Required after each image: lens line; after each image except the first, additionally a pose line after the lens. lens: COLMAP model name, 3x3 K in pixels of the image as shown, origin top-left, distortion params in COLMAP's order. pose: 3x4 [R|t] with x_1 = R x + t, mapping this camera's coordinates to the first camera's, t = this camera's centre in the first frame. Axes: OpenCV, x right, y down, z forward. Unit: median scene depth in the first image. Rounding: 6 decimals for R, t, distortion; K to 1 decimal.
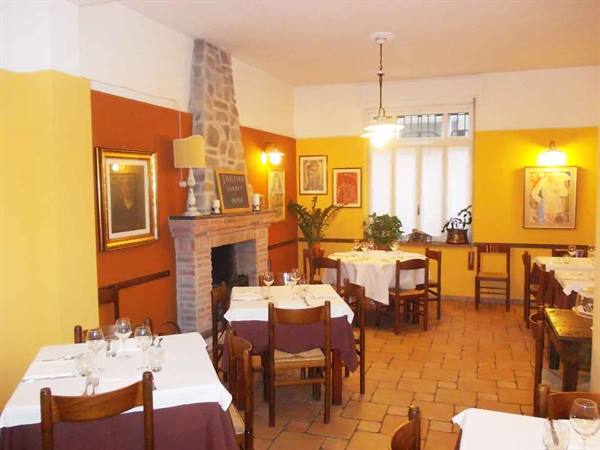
lens RADIAL K [[512.2, 0, 300.0], [0, 512.2, 225.0], [0, 0, 1]] dist [-0.011767, -0.013658]
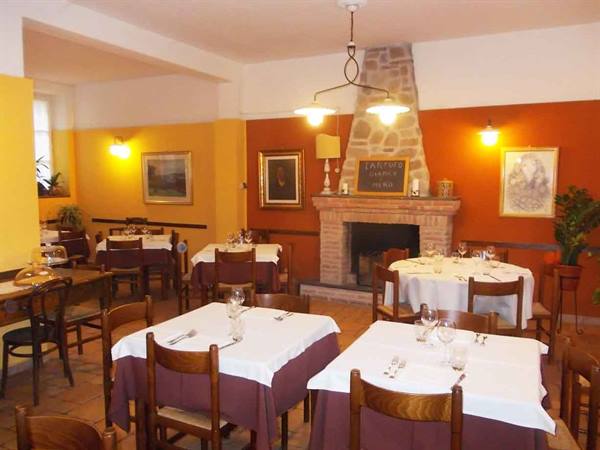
lens RADIAL K [[512.2, 0, 300.0], [0, 512.2, 225.0], [0, 0, 1]] dist [-0.011767, -0.013658]
pose [[-0.086896, 0.099490, -0.991237, 1.084734], [-0.072418, 0.991737, 0.105889, -0.072694], [0.993582, 0.080985, -0.078973, 1.010510]]
